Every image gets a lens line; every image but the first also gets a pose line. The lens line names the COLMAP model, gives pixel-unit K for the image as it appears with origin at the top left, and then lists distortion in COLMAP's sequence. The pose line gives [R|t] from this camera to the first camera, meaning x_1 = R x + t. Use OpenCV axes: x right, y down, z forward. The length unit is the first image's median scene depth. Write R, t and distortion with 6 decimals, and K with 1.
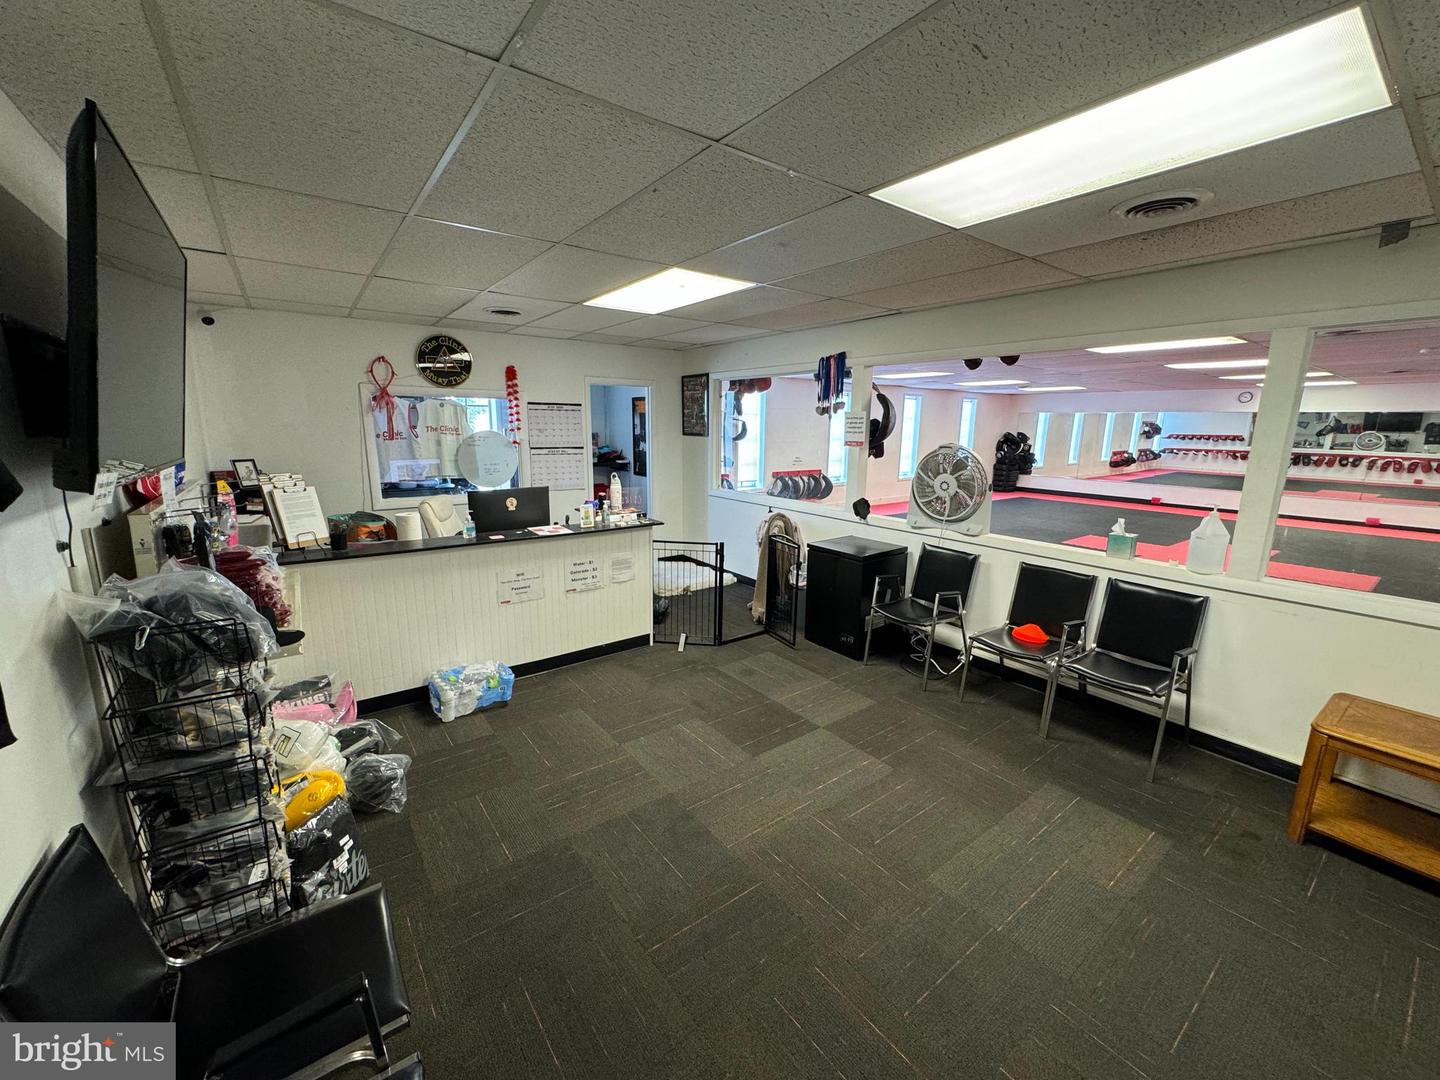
lens RADIAL K [[579.9, 0, 723.9], [0, 579.9, 537.3], [0, 0, 1]] dist [-0.001022, 0.001001]
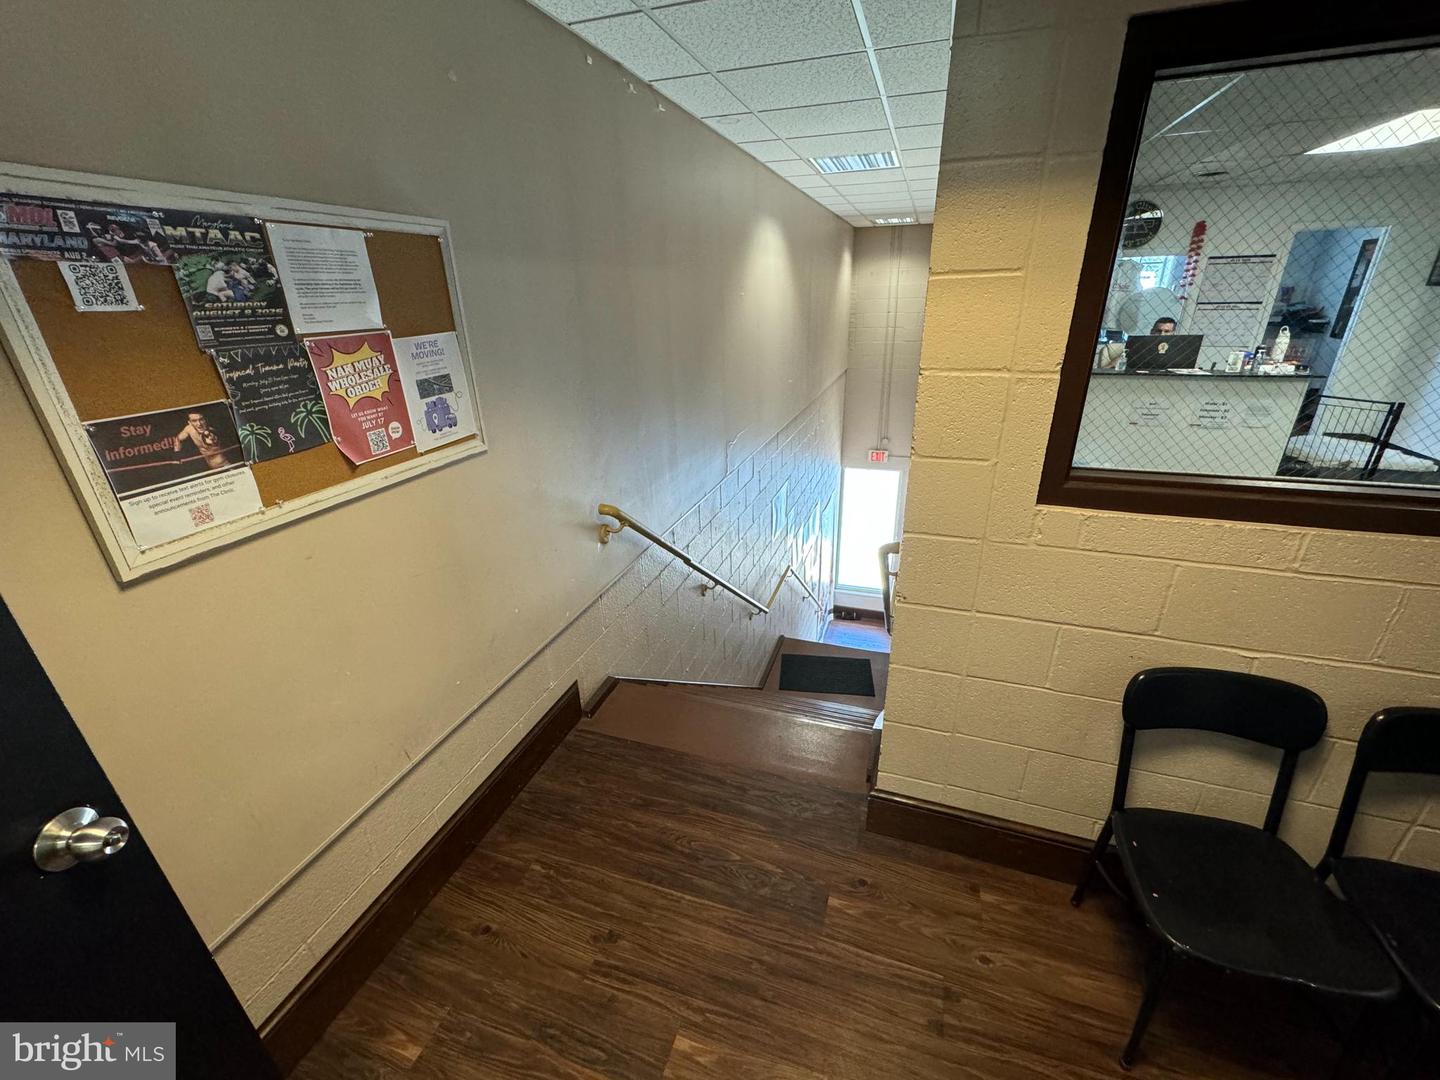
lens RADIAL K [[579.9, 0, 724.4], [0, 579.9, 531.3], [0, 0, 1]] dist [-0.001022, 0.001001]
pose [[0.563285, 0.294473, -0.772008, 0.085898], [-0.129001, 0.954221, 0.269852, 0.049487], [0.816131, -0.052414, 0.575486, -0.241120]]
